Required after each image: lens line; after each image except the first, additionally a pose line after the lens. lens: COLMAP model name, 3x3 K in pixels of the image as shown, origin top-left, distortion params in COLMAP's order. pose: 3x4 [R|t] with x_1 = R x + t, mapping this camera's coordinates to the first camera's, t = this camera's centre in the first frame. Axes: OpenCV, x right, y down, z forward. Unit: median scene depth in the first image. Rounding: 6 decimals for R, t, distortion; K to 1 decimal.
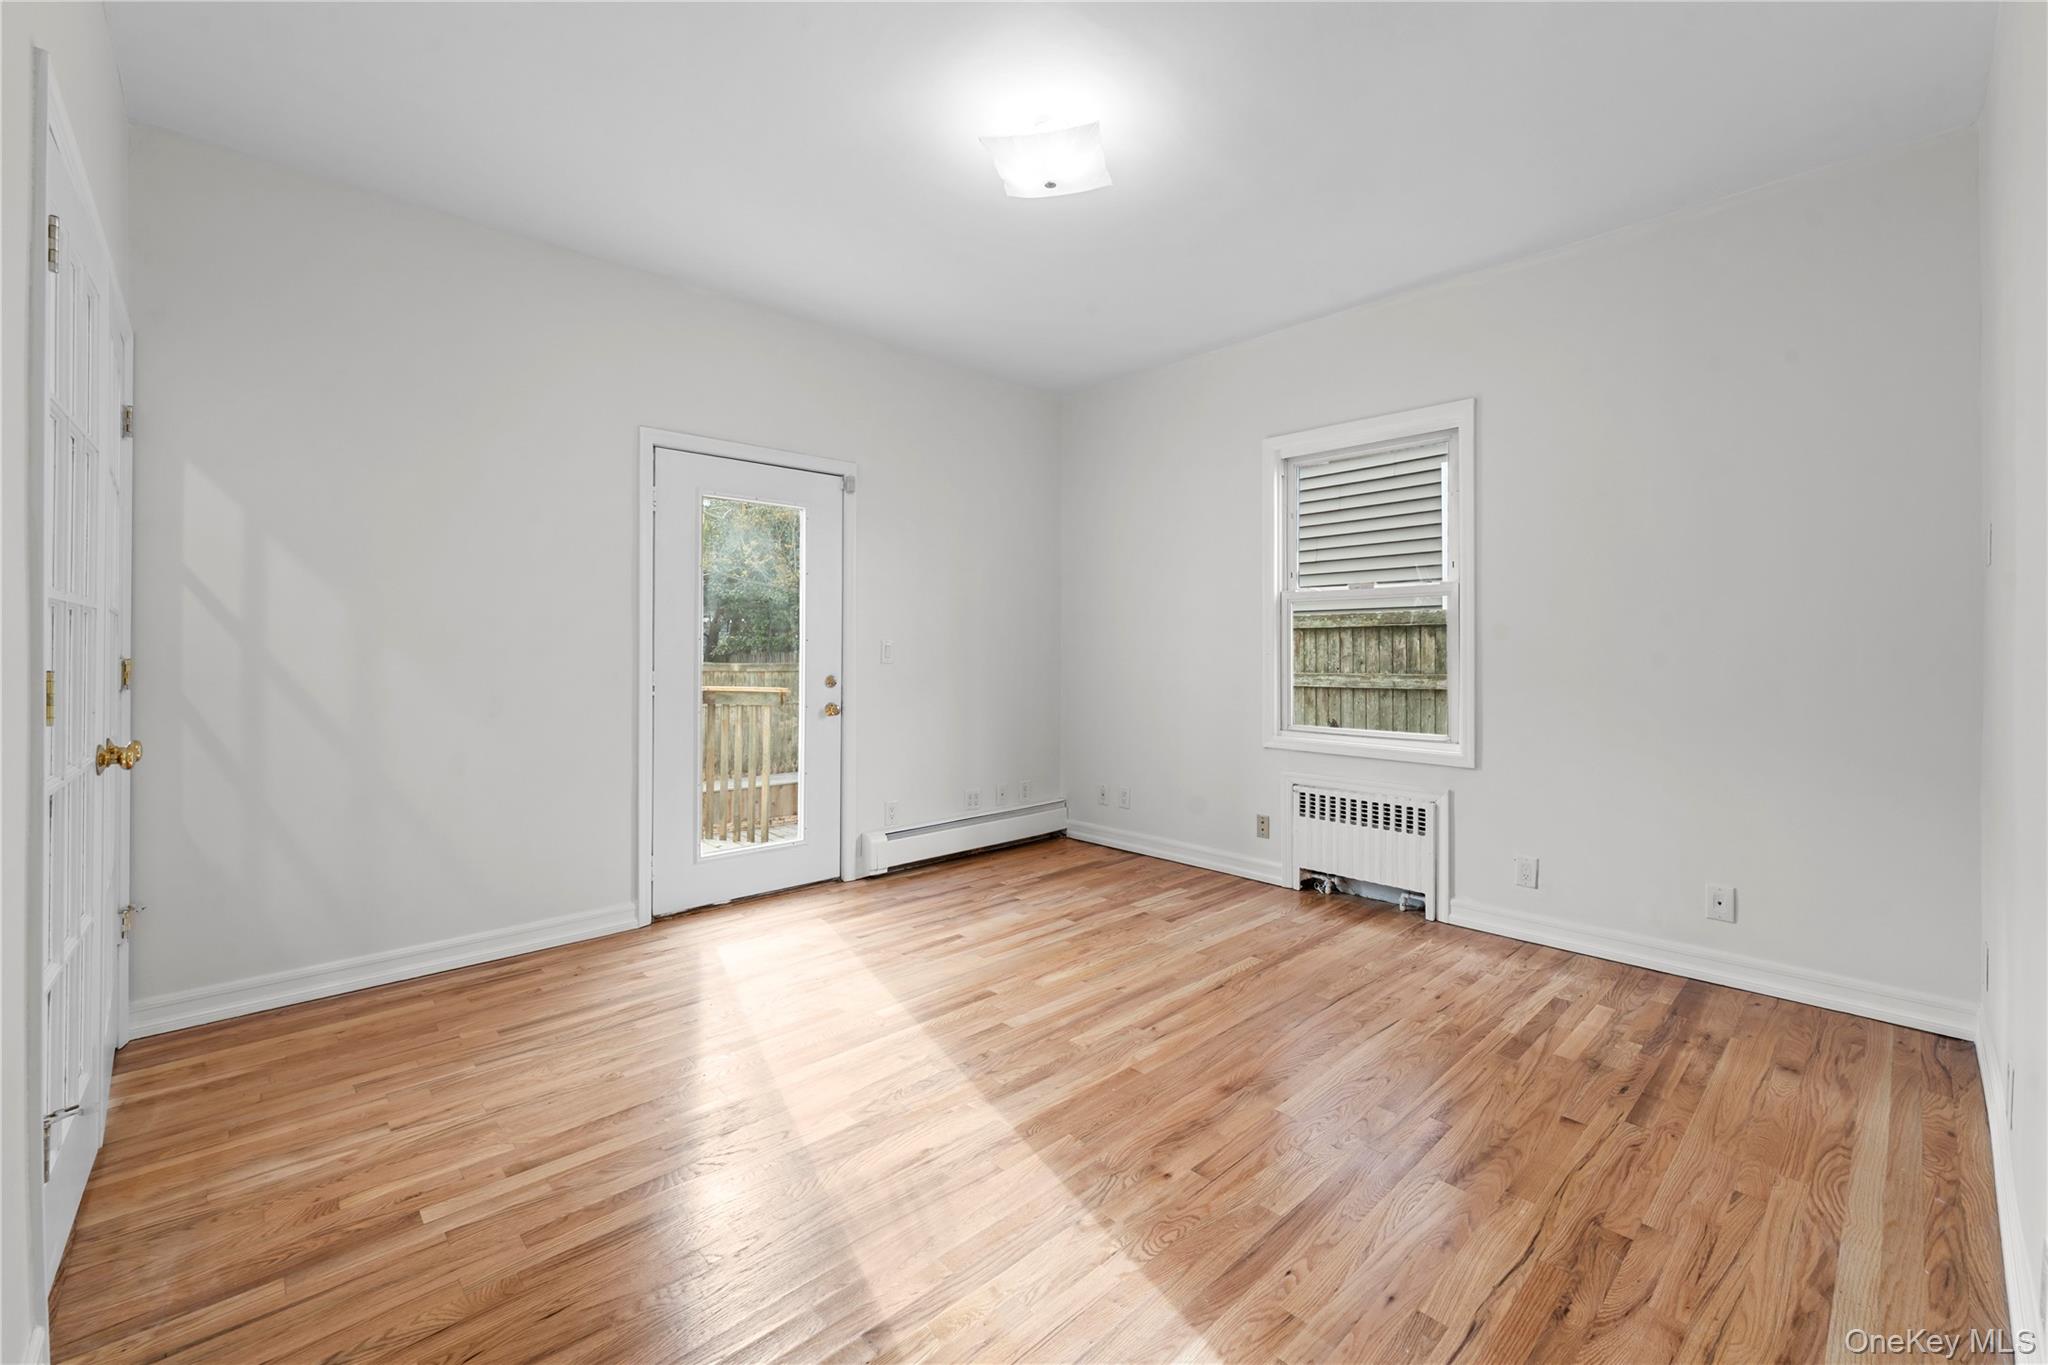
lens RADIAL K [[829.0, 0, 1022.3], [0, 829.0, 648.5], [0, 0, 1]] dist [0.000692, -0.002027]
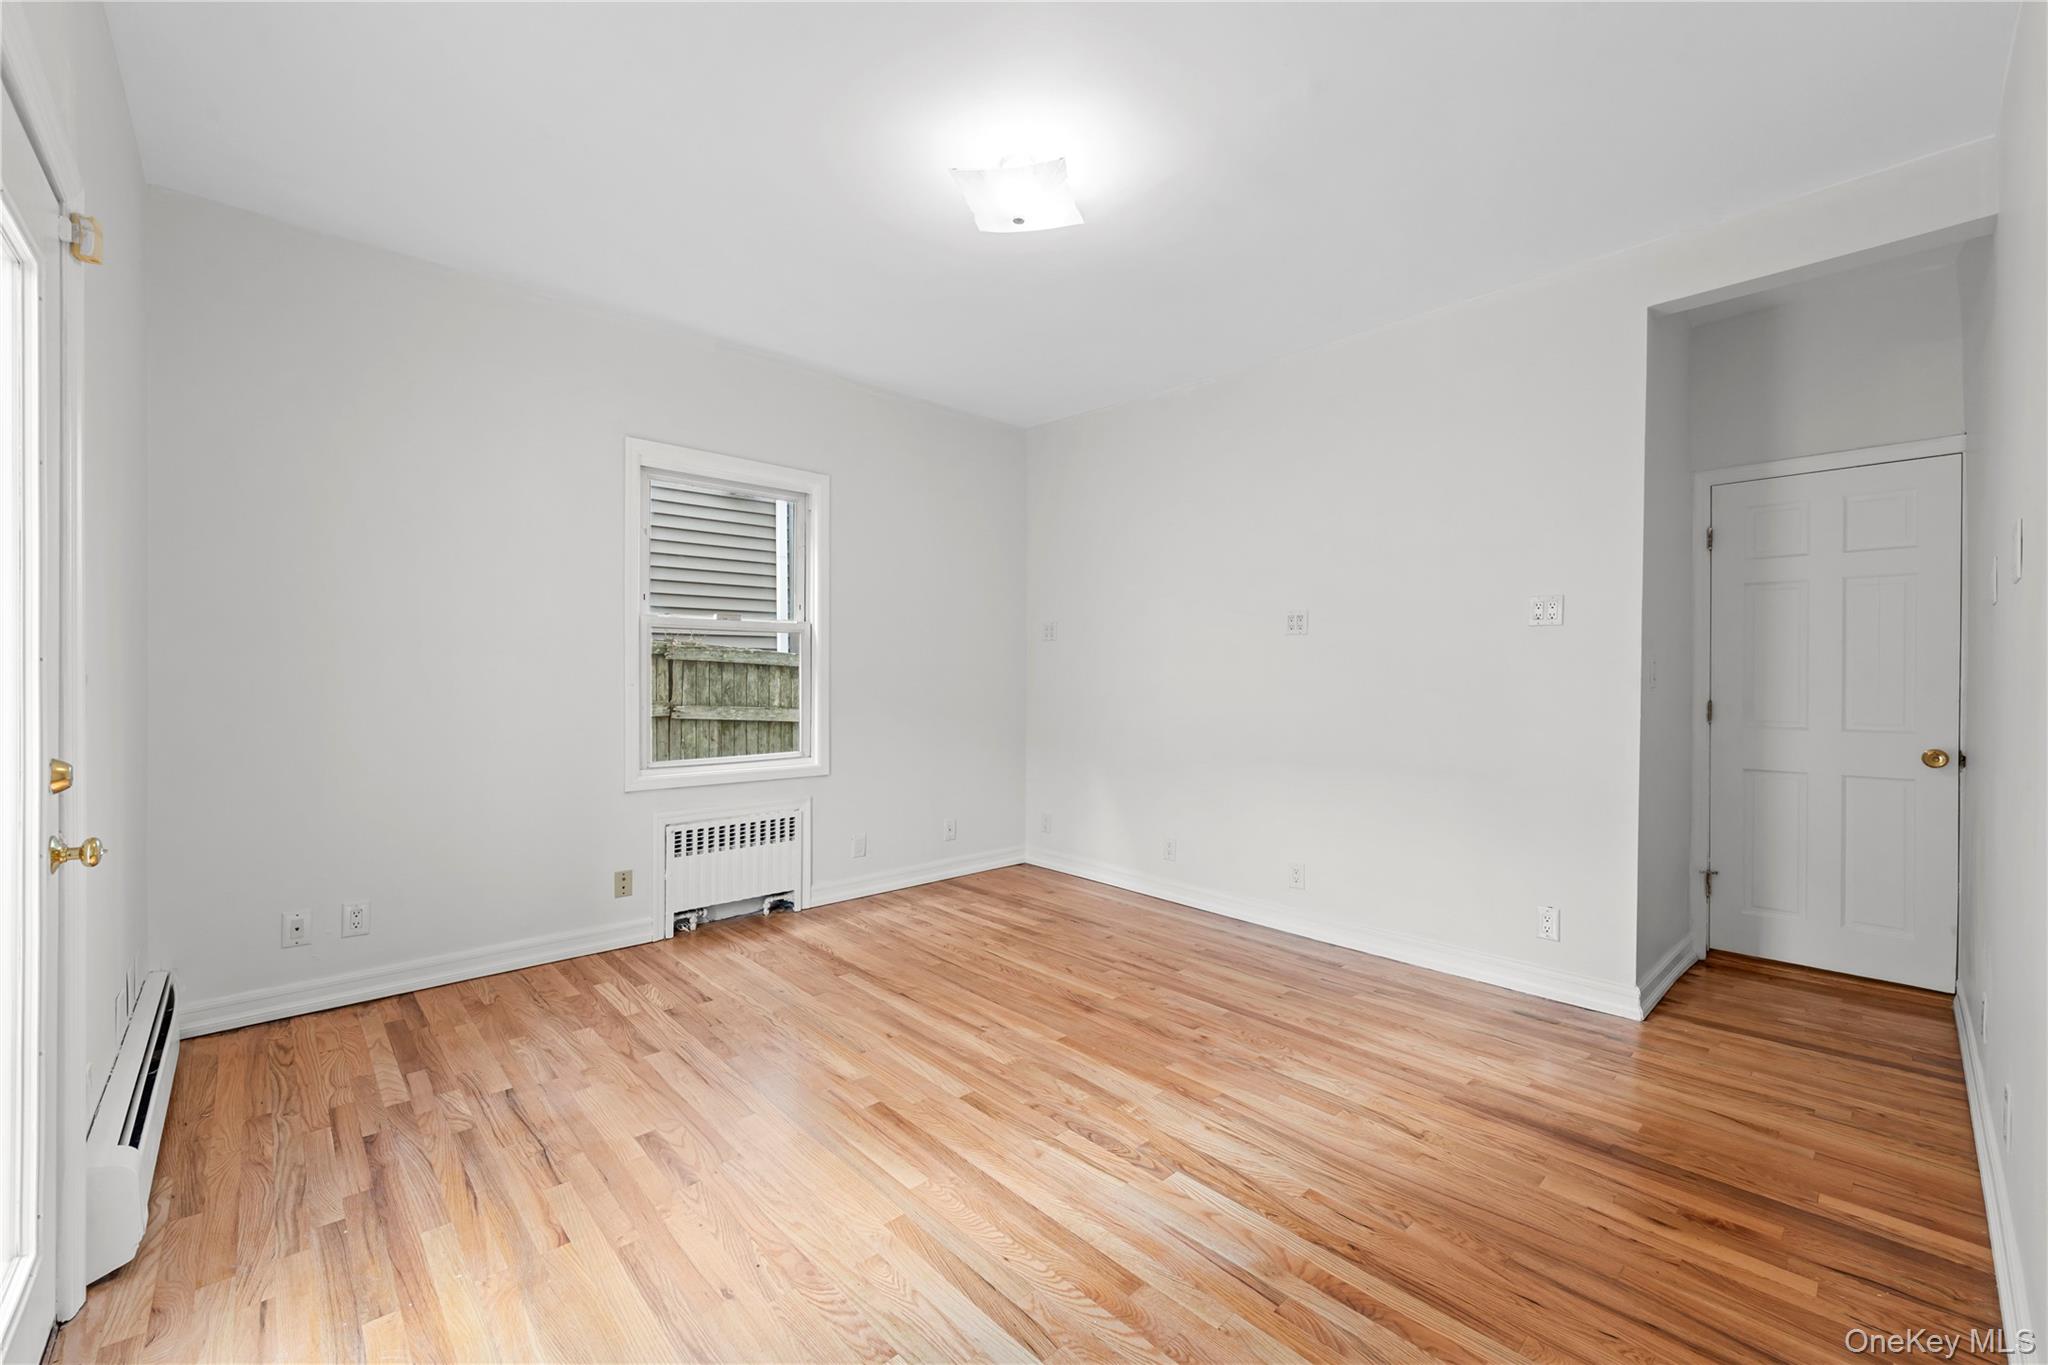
lens RADIAL K [[829.0, 0, 1024.7], [0, 829.0, 678.7], [0, 0, 1]] dist [0.000692, -0.002027]
pose [[0.004888, -0.004257, 0.999979, -0.784757], [-0.003925, 0.999983, 0.004276, -0.006698], [-0.999980, -0.003945, 0.004871, 0.789004]]
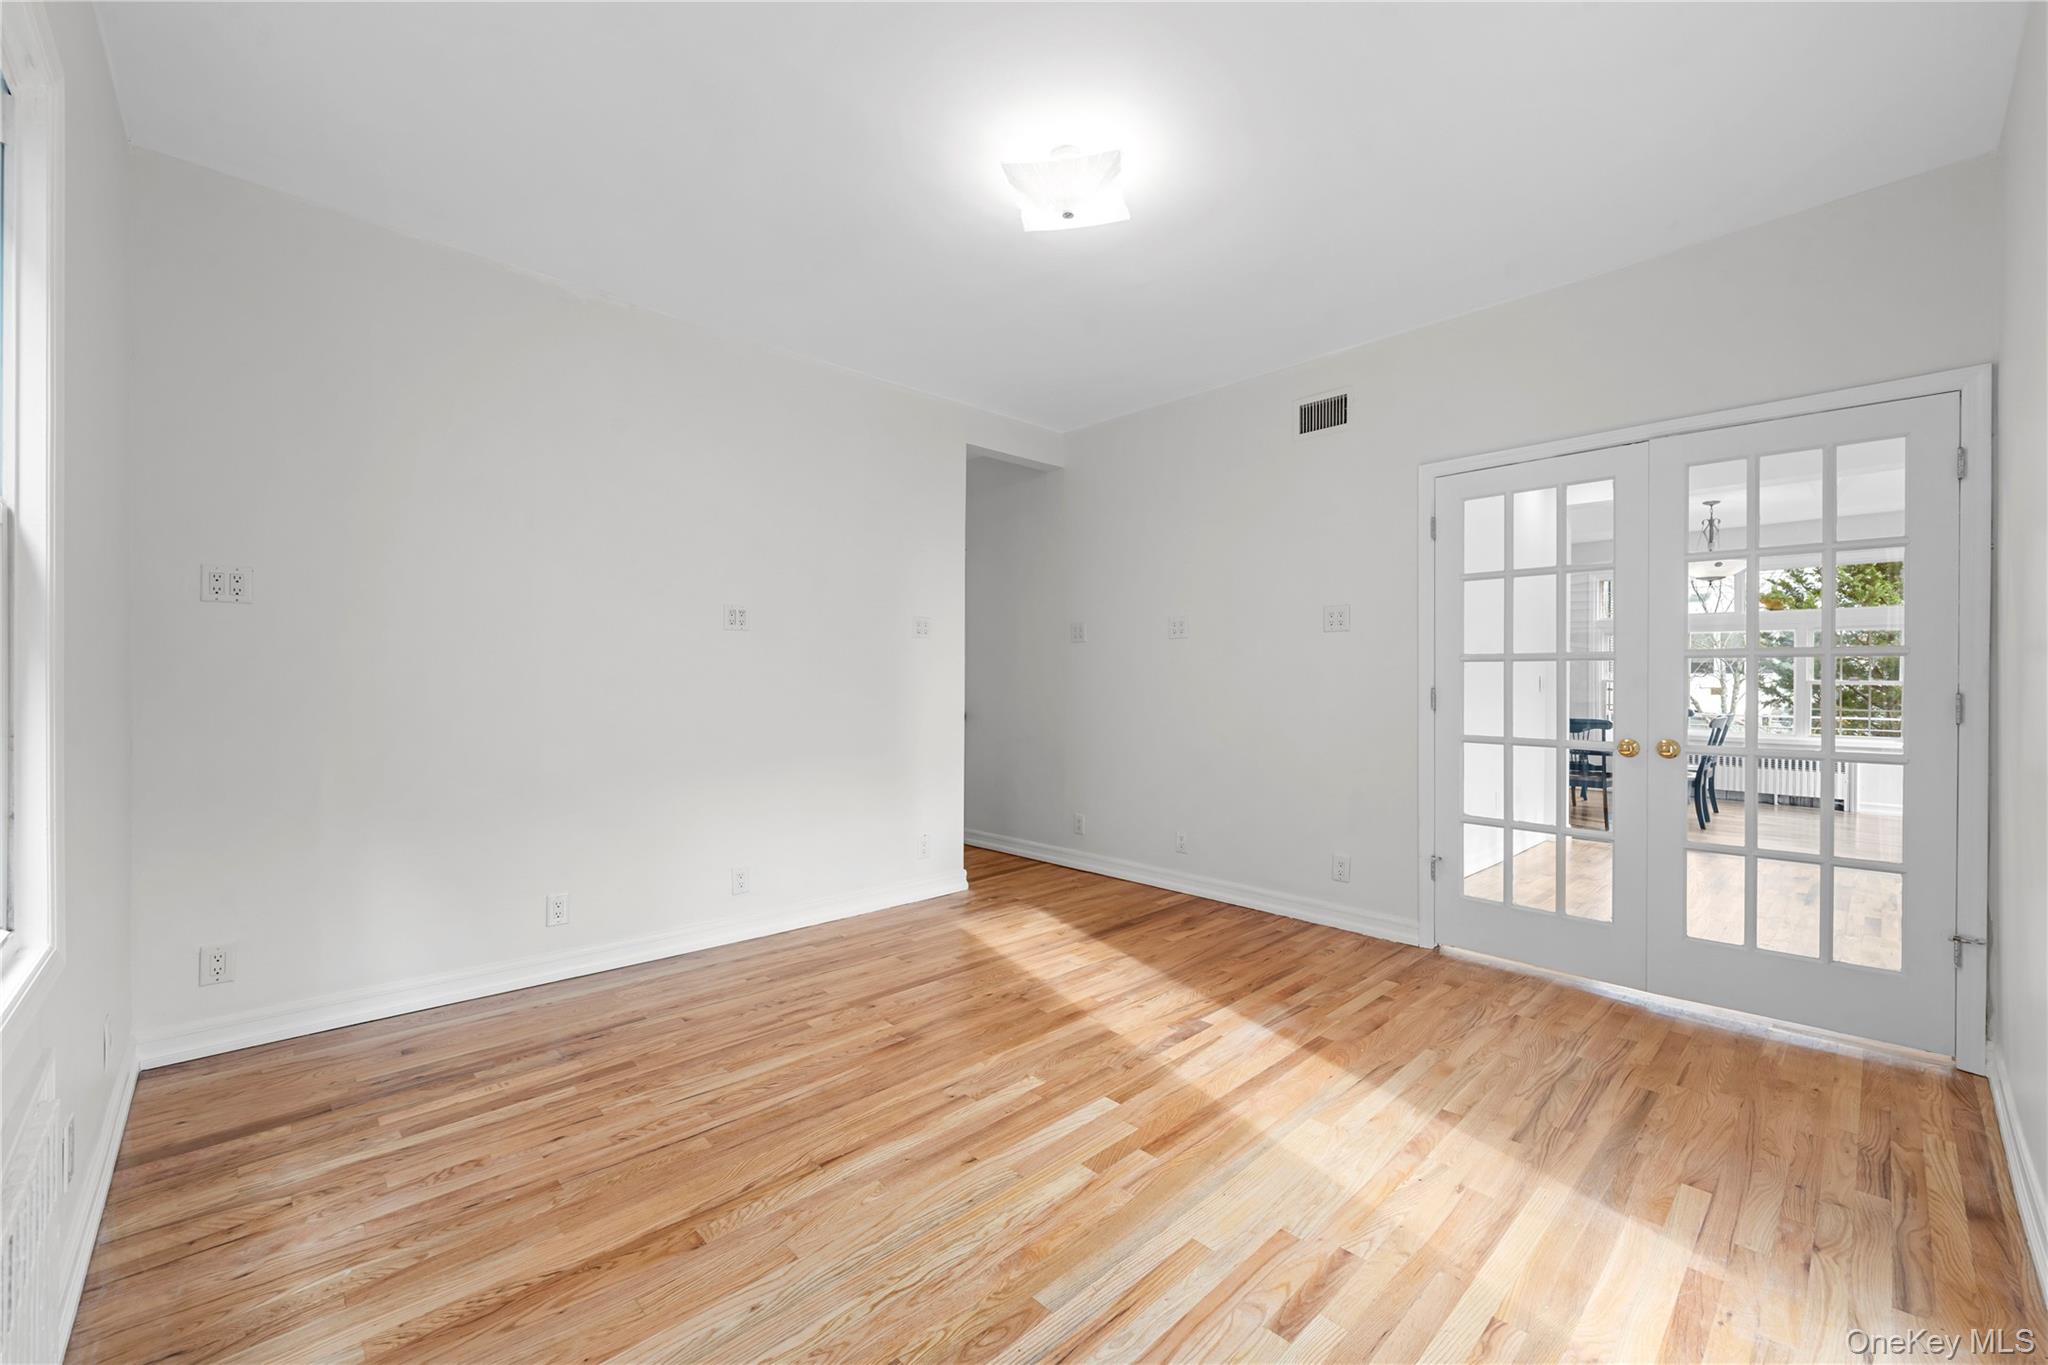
lens RADIAL K [[829.0, 0, 1029.3], [0, 829.0, 675.9], [0, 0, 1]] dist [0.000692, -0.002027]
pose [[-0.999862, -0.003519, -0.016233, 0.076043], [-0.003509, 0.999994, -0.000624, -0.003775], [0.016235, -0.000567, -0.999868, 1.603688]]
